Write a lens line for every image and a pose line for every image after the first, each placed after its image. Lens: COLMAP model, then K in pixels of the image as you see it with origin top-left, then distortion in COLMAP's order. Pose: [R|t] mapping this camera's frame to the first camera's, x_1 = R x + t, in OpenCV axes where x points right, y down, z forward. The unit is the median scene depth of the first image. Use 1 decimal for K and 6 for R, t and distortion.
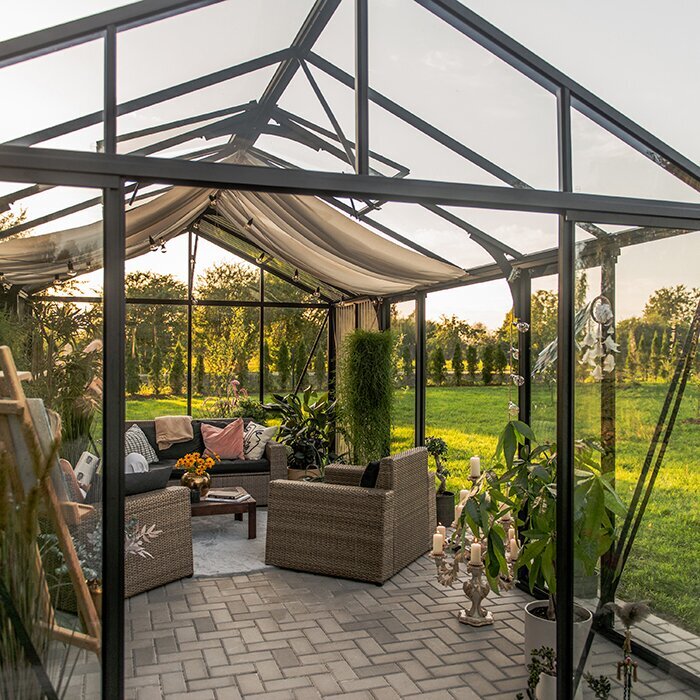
lens RADIAL K [[751.1, 0, 369.0], [0, 751.1, 346.4], [0, 0, 1]] dist [-0.022399, 0.017527]
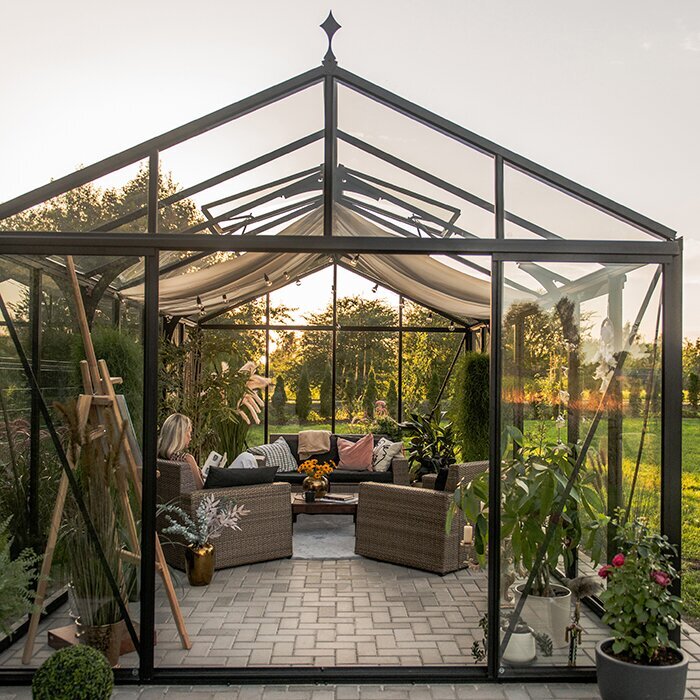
lens RADIAL K [[810.2, 0, 361.6], [0, 810.2, 364.8], [0, 0, 1]] dist [0.012513, 0.018558]
pose [[0.955963, 0.000220, -0.293486, 0.203474], [-0.003744, 0.999927, -0.011447, 0.010953], [0.293462, 0.012042, 0.955895, -0.168679]]
